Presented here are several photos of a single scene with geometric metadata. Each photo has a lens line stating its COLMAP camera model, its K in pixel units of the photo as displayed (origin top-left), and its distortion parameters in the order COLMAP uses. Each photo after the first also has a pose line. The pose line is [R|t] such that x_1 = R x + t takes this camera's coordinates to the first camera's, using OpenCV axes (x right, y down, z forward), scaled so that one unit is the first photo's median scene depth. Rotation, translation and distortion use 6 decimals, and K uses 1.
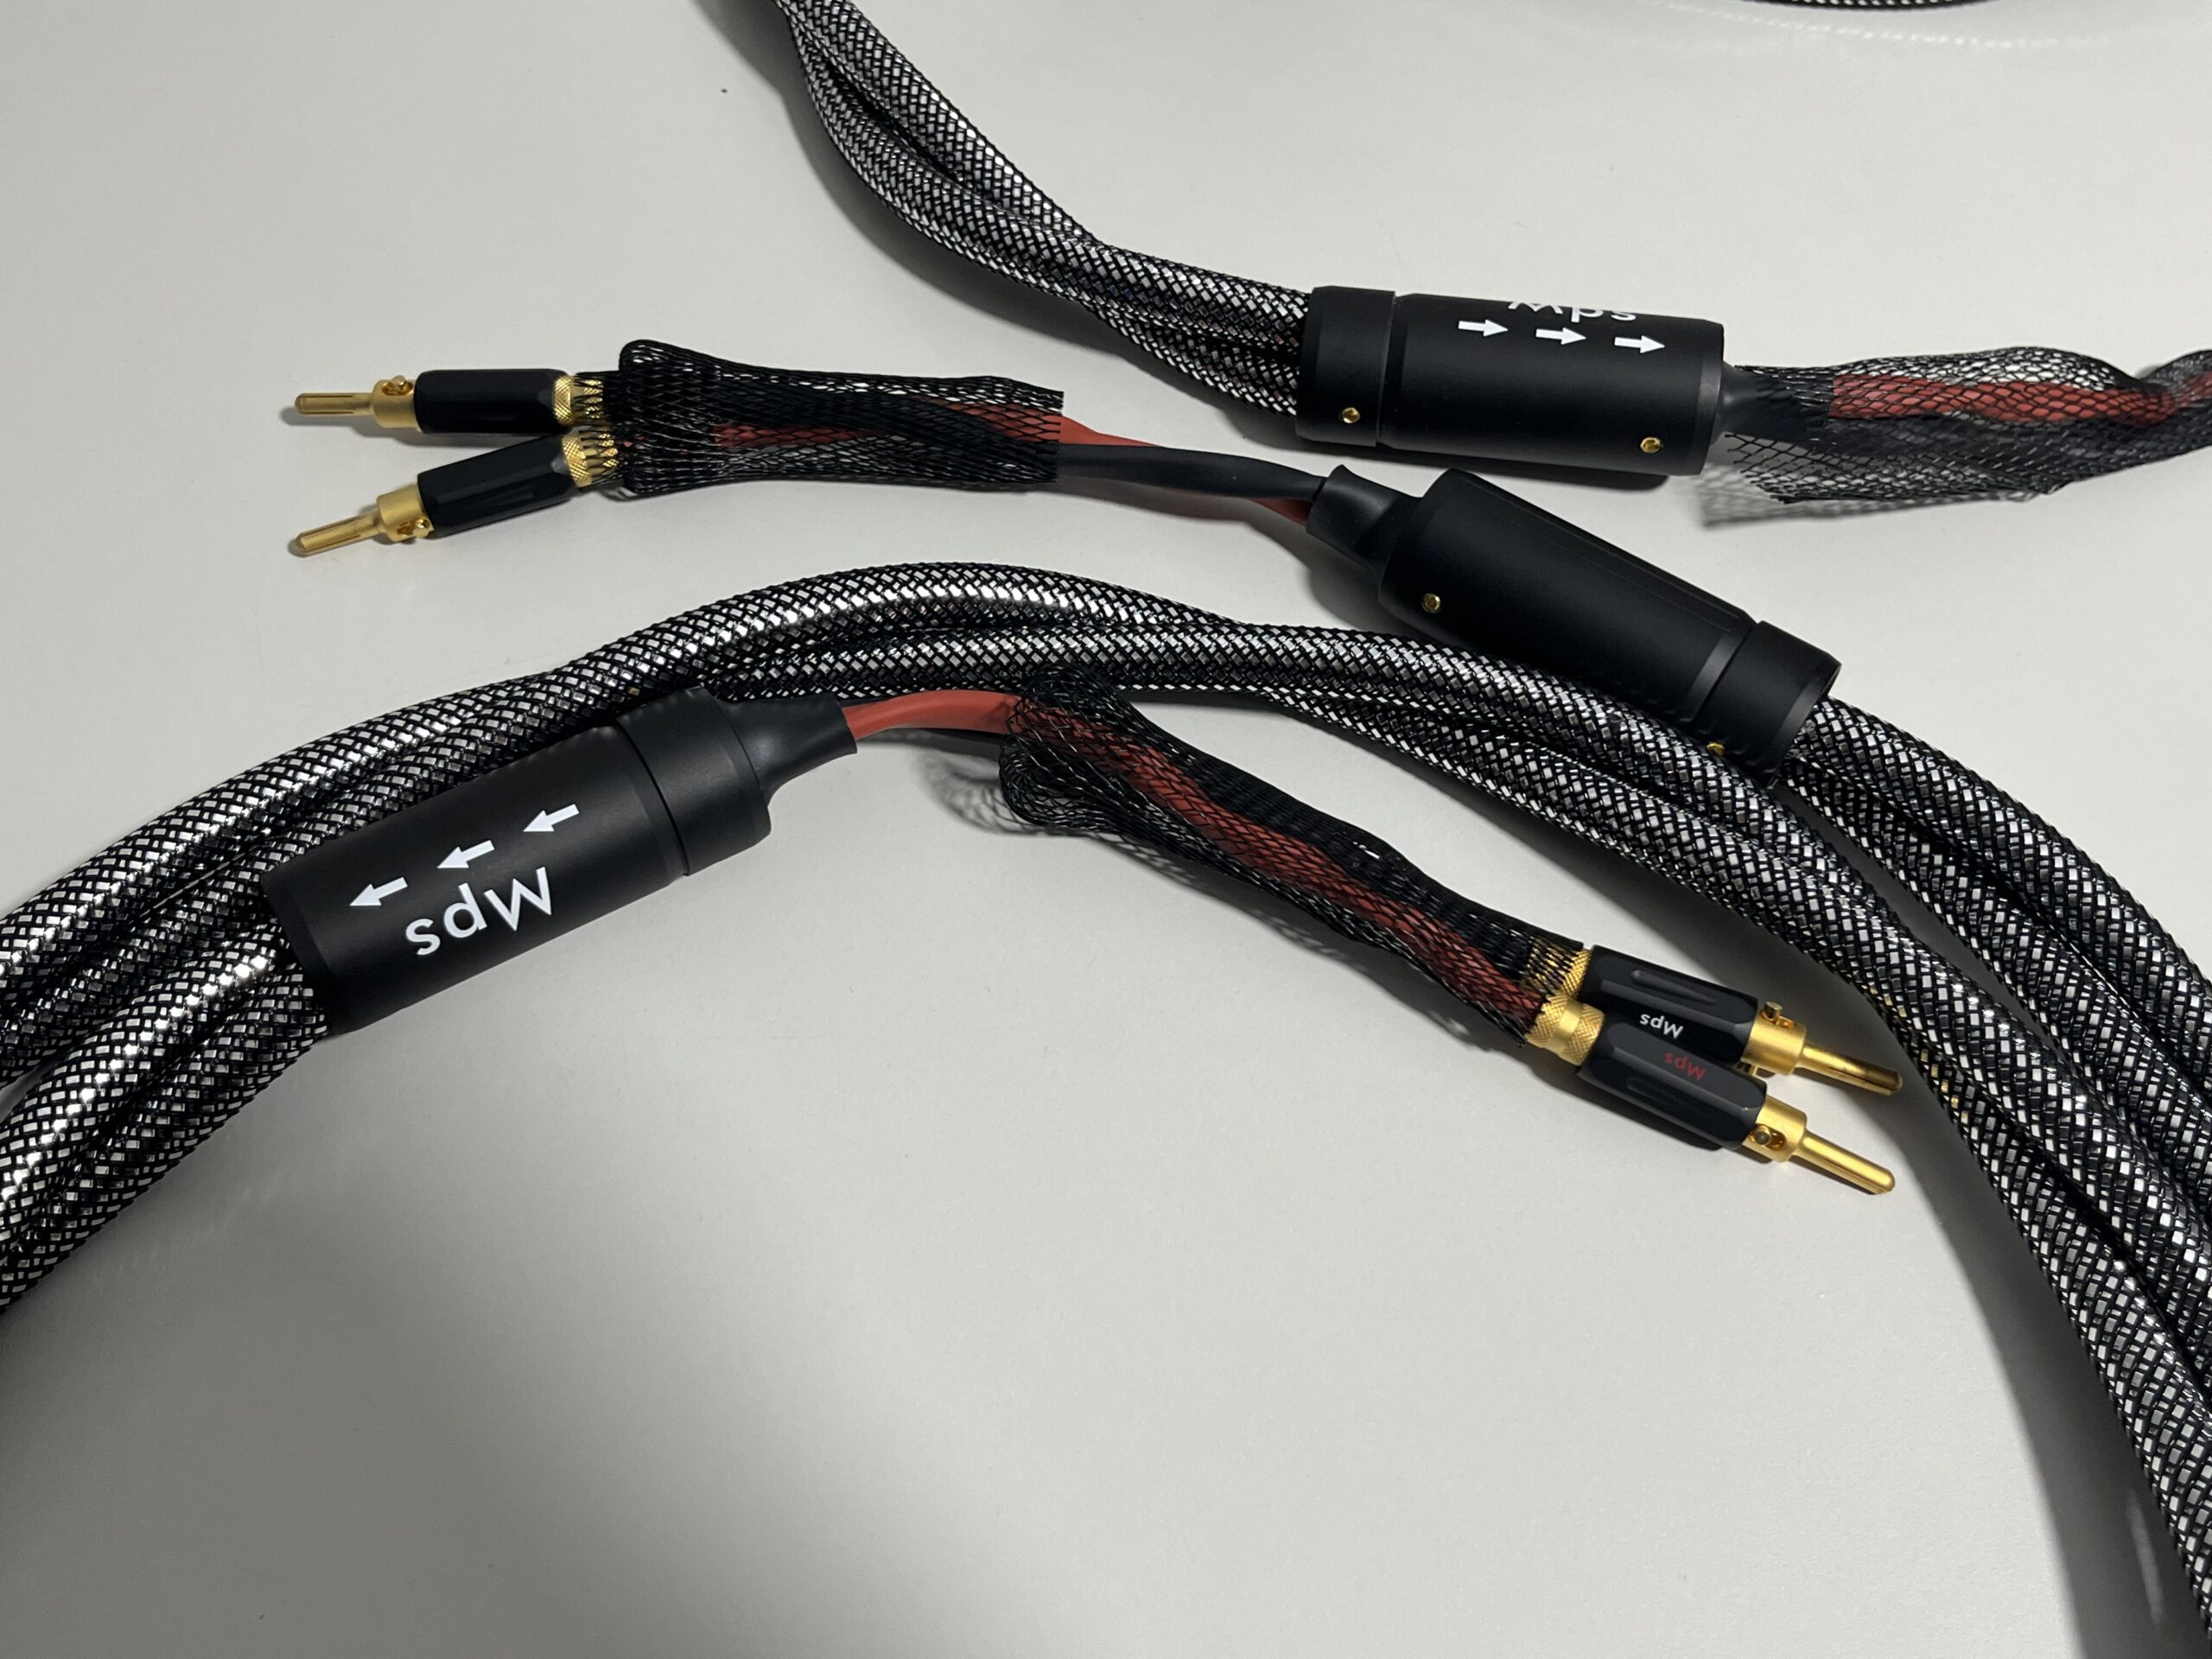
lens RADIAL K [[2199.7, 0, 1106.0], [0, 2199.7, 829.5], [0, 0, 1]] dist [0.110482, -0.140944]
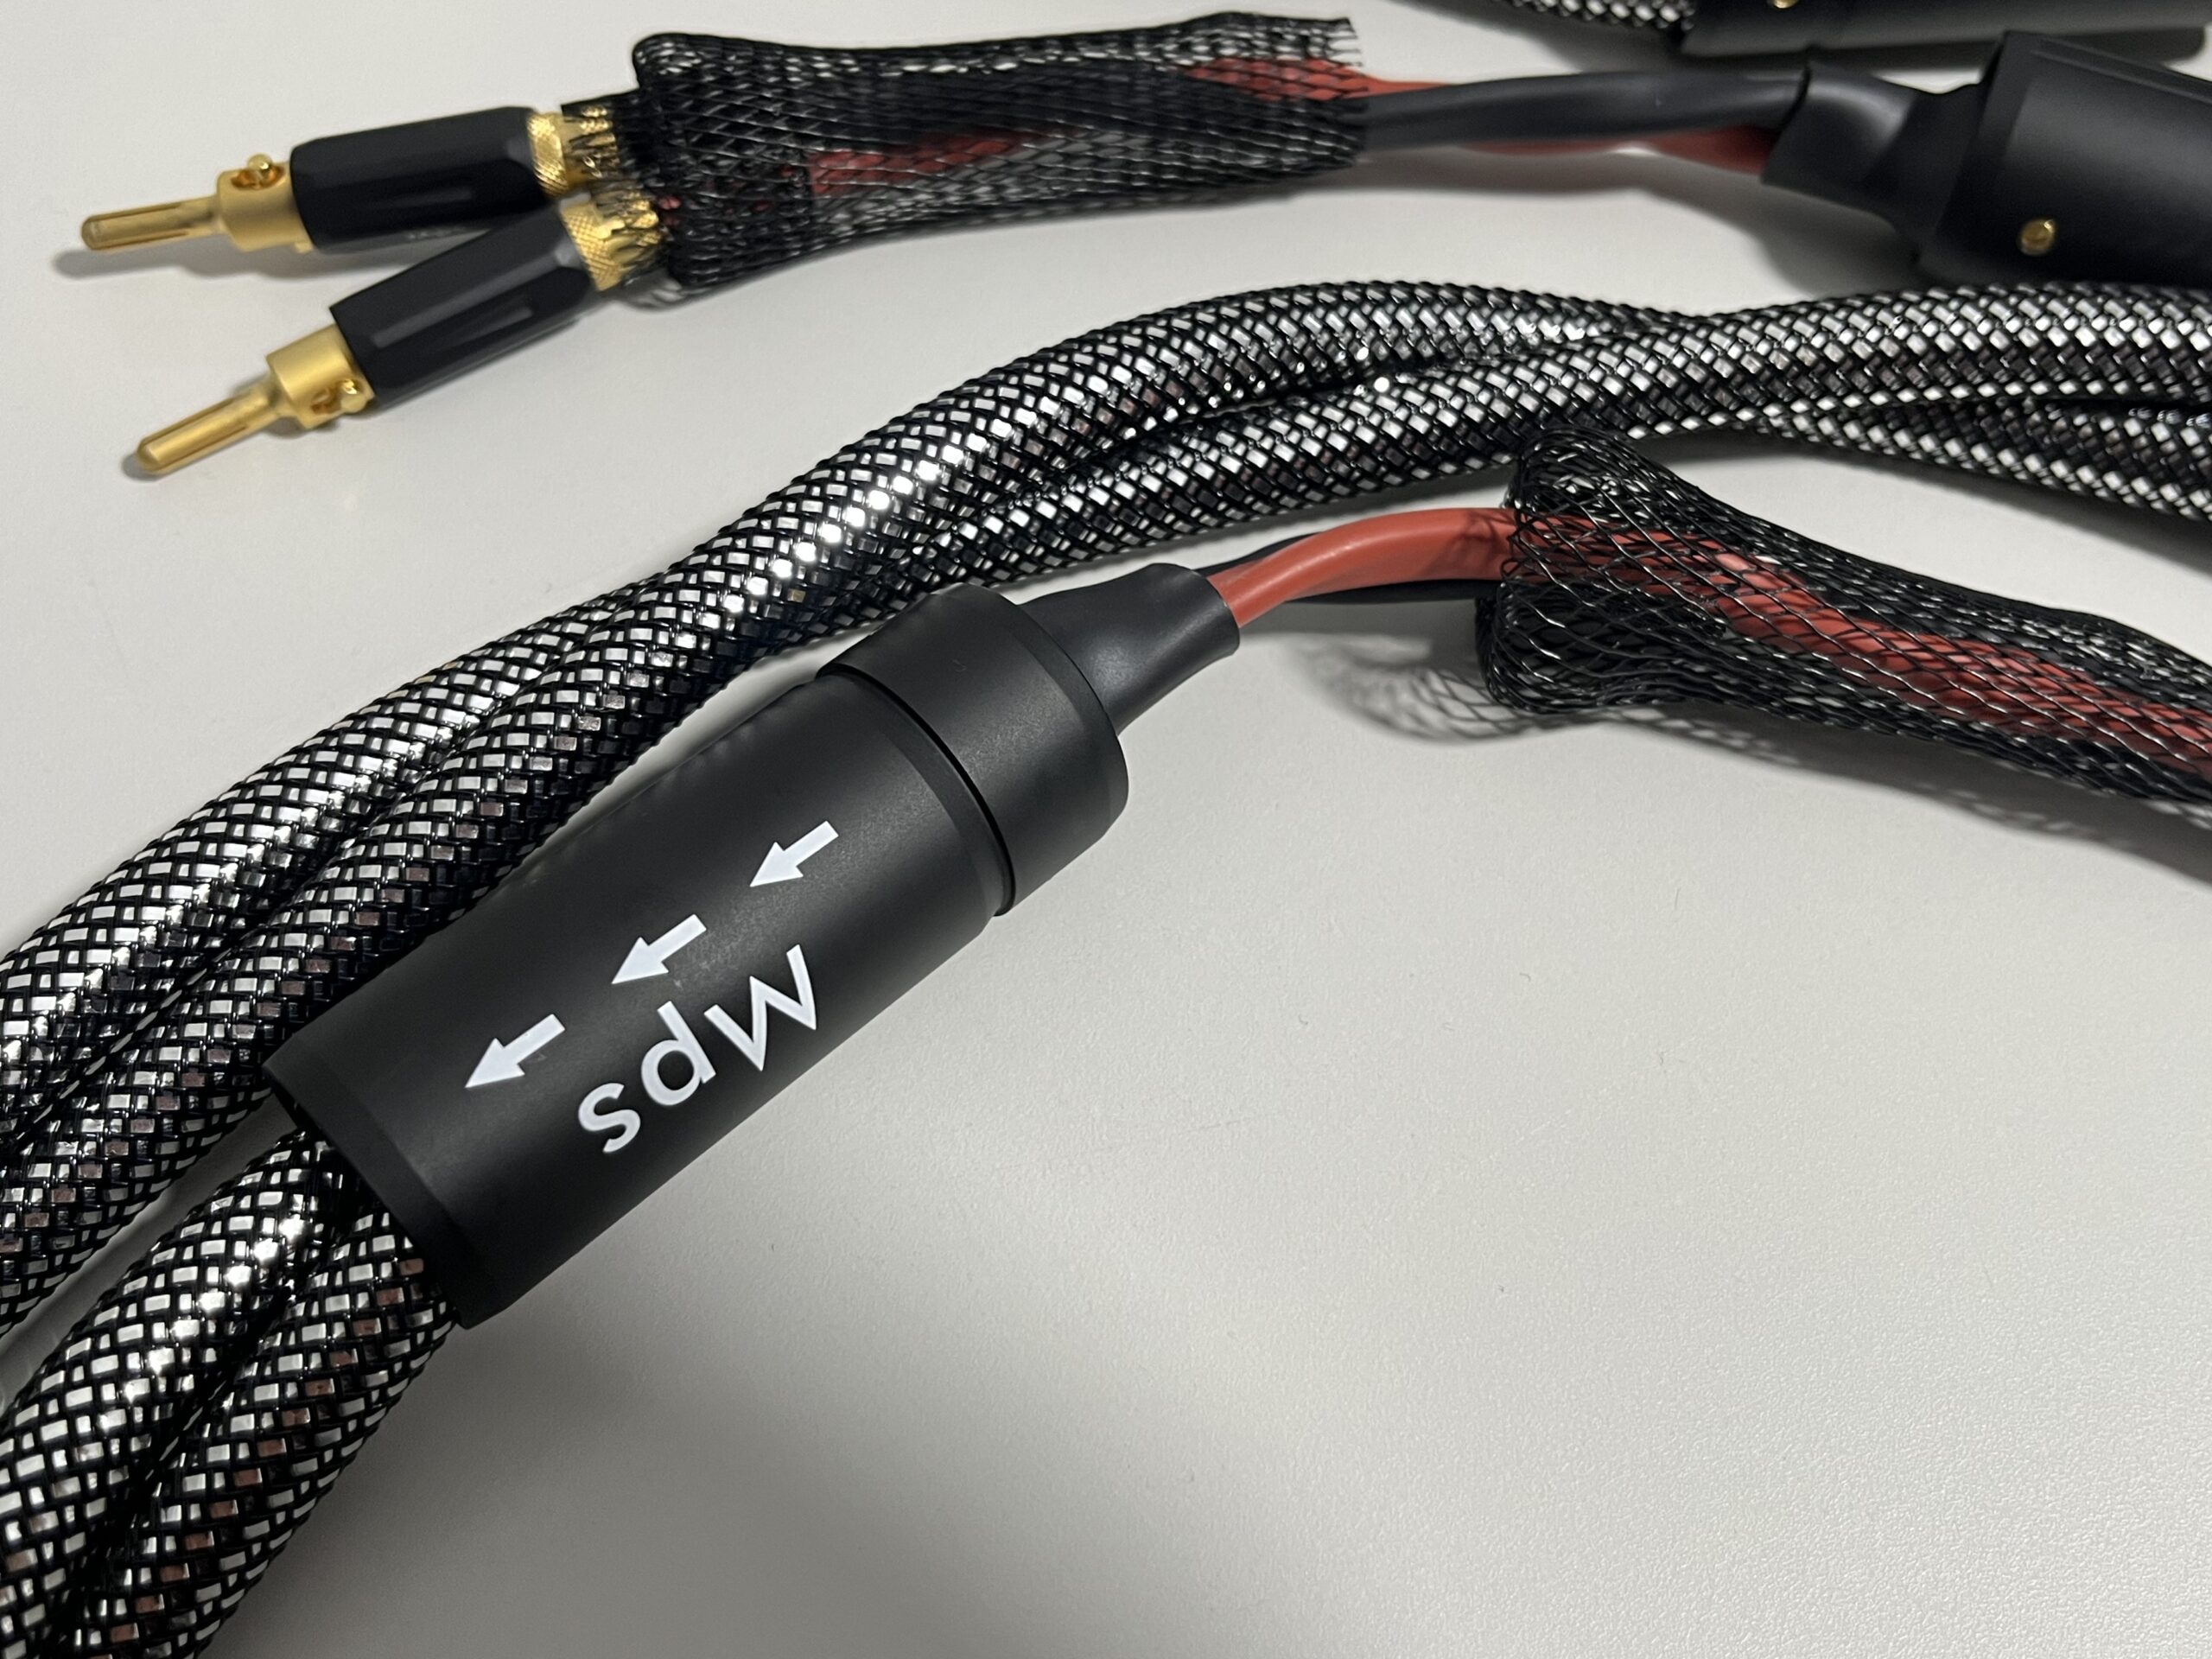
lens RADIAL K [[2199.7, 0, 1106.0], [0, 2199.7, 829.5], [0, 0, 1]] dist [0.110482, -0.140944]
pose [[0.982696, -0.162594, 0.088718, -0.181693], [0.157431, 0.985555, 0.062426, -0.025968], [-0.097586, -0.047379, 0.994099, 0.377852]]
